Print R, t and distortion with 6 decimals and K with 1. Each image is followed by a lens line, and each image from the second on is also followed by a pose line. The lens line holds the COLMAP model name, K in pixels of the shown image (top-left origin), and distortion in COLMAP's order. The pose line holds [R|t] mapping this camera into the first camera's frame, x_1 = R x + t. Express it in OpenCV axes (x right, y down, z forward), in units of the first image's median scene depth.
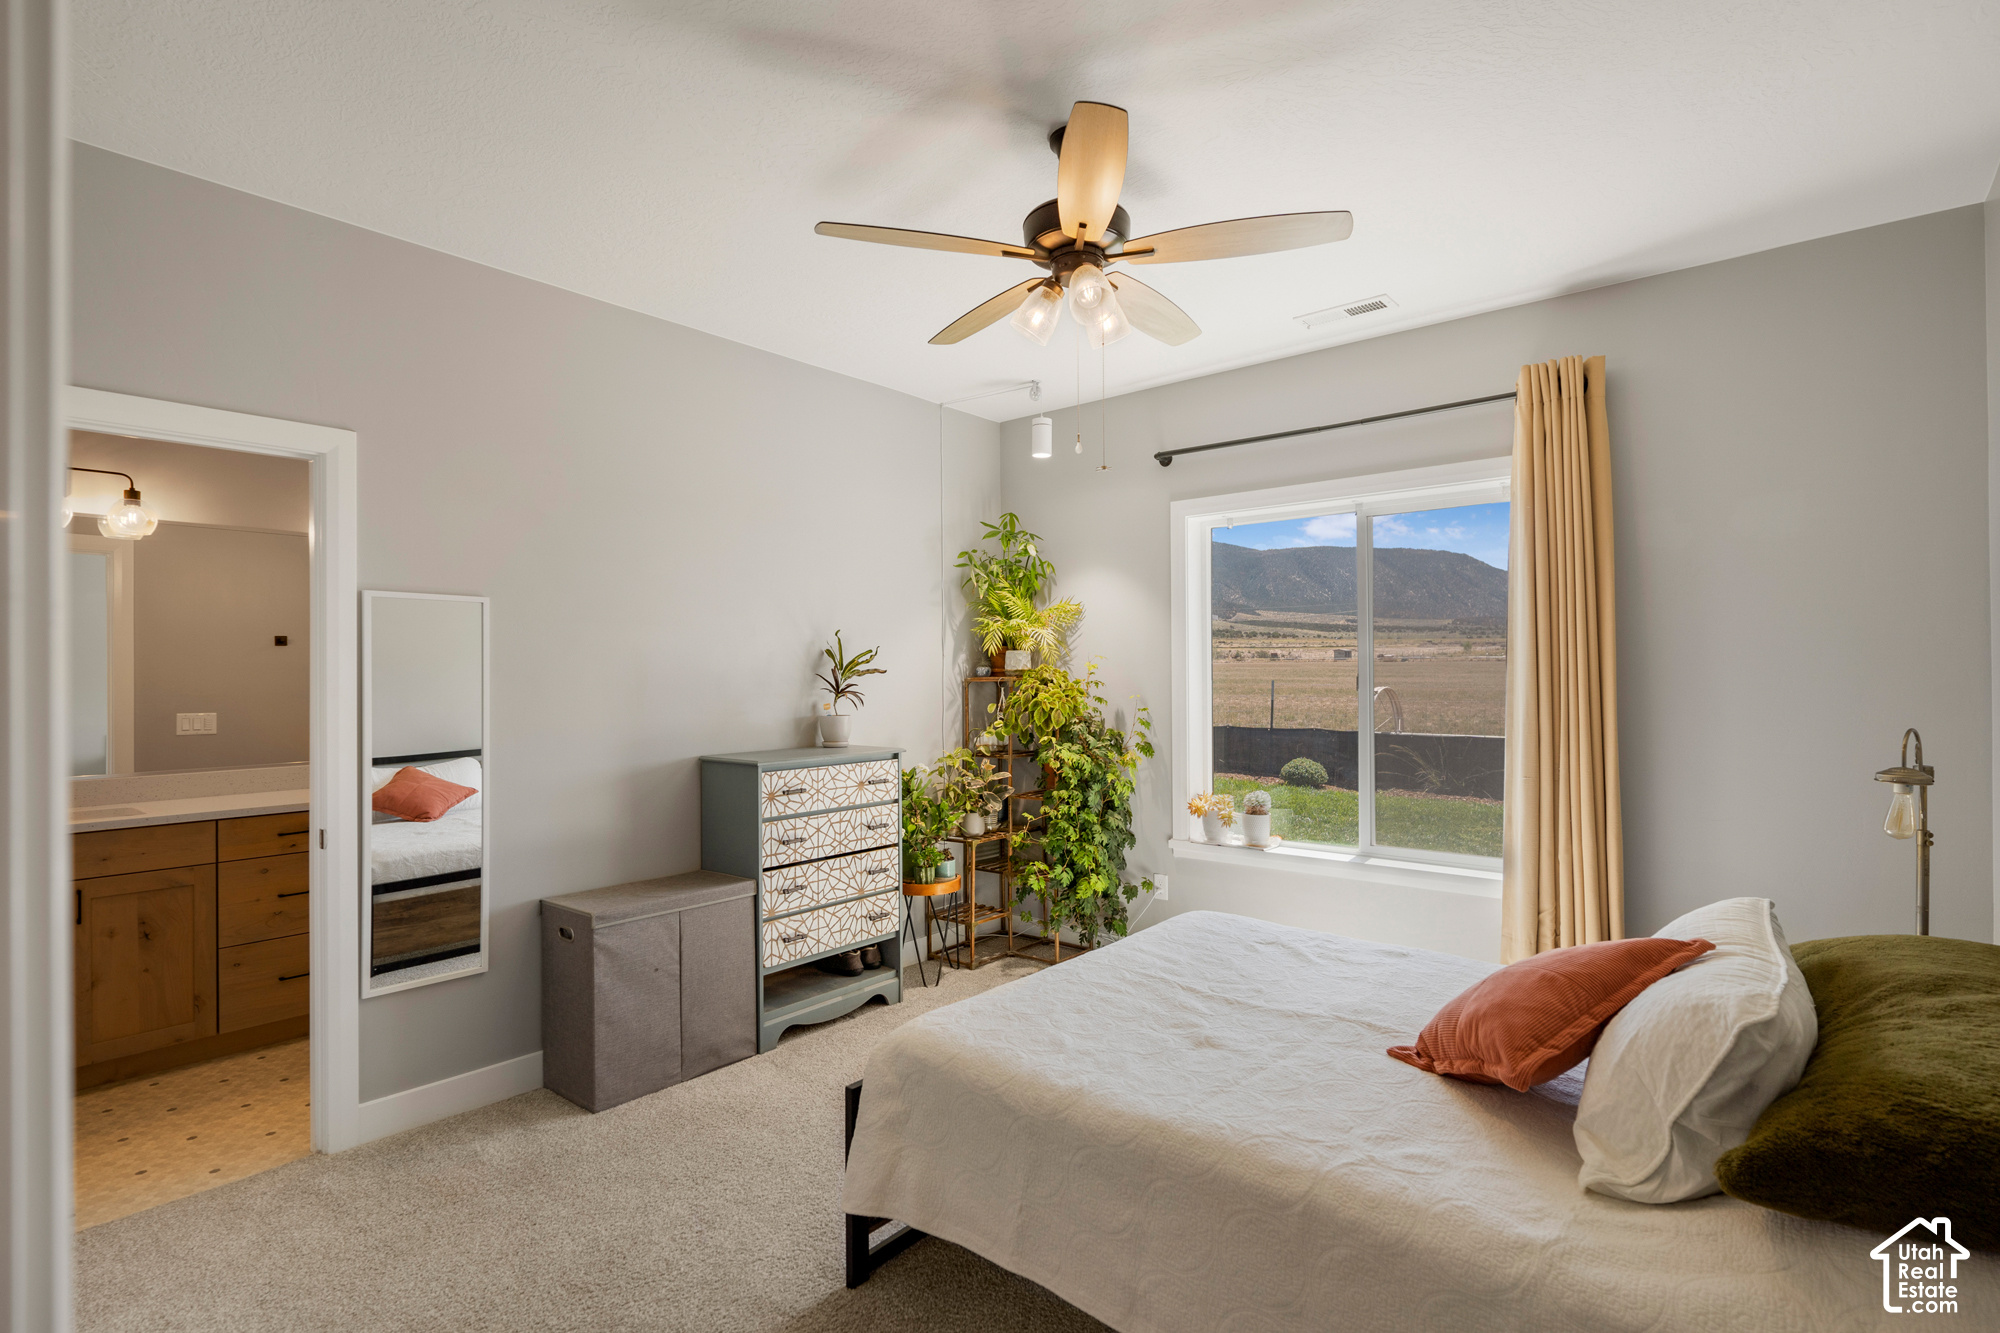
lens RADIAL K [[981.5, 0, 1005.2], [0, 981.5, 672.3], [0, 0, 1]] dist [-0.001301, -0.000304]
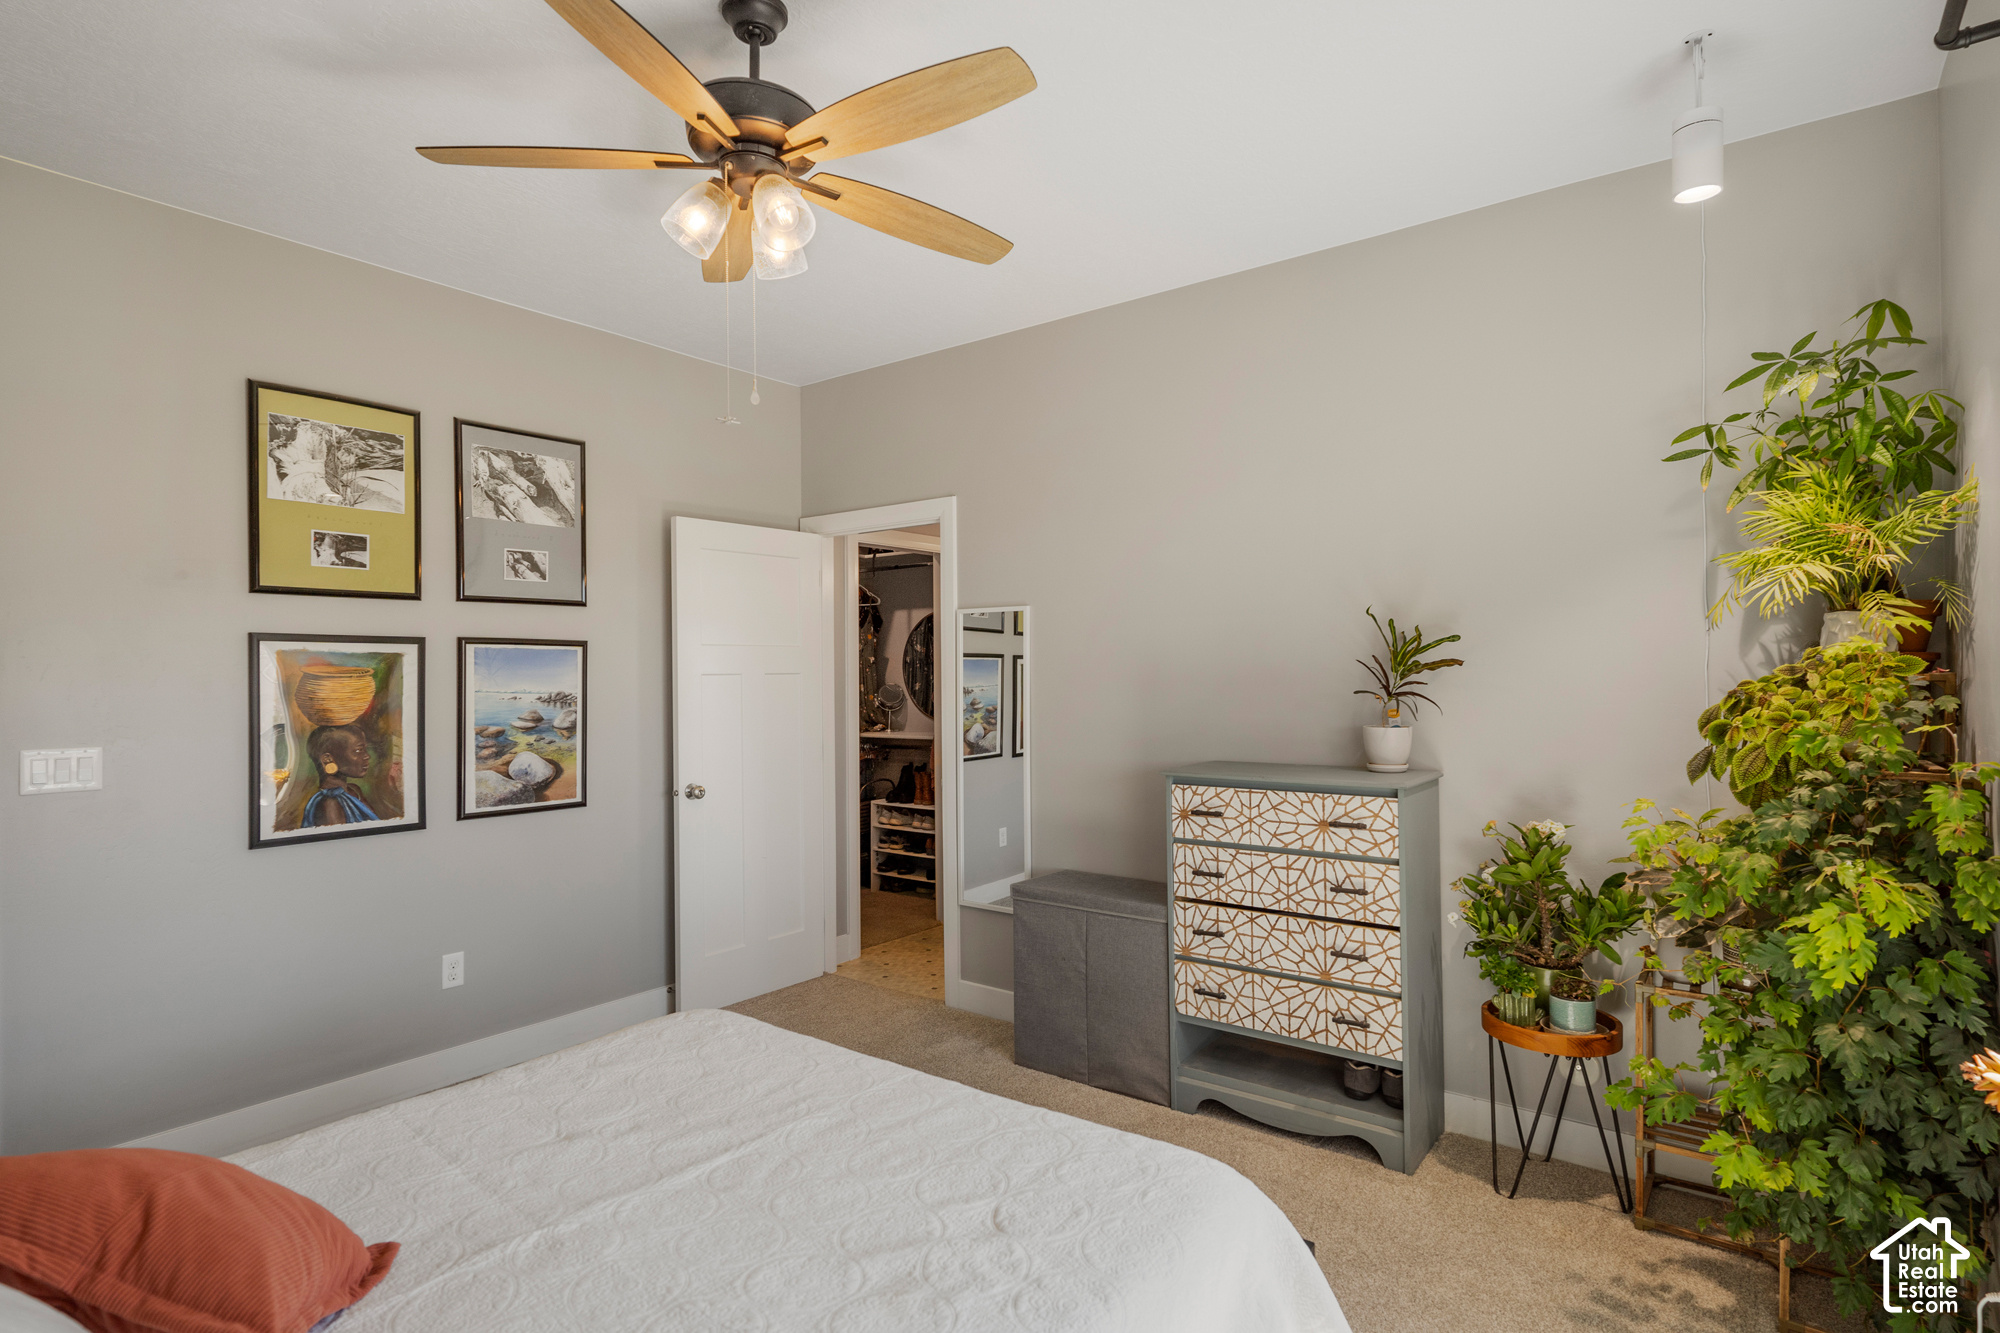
lens RADIAL K [[1032.5, 0, 1000.0], [0, 1032.5, 666.5], [0, 0, 1]] dist [0.002328, 0.000756]
pose [[0.029005, 0.000545, -0.999579, 0.622911], [0.012396, 0.999923, 0.000904, -0.003527], [0.999502, -0.012417, 0.028996, 0.784636]]
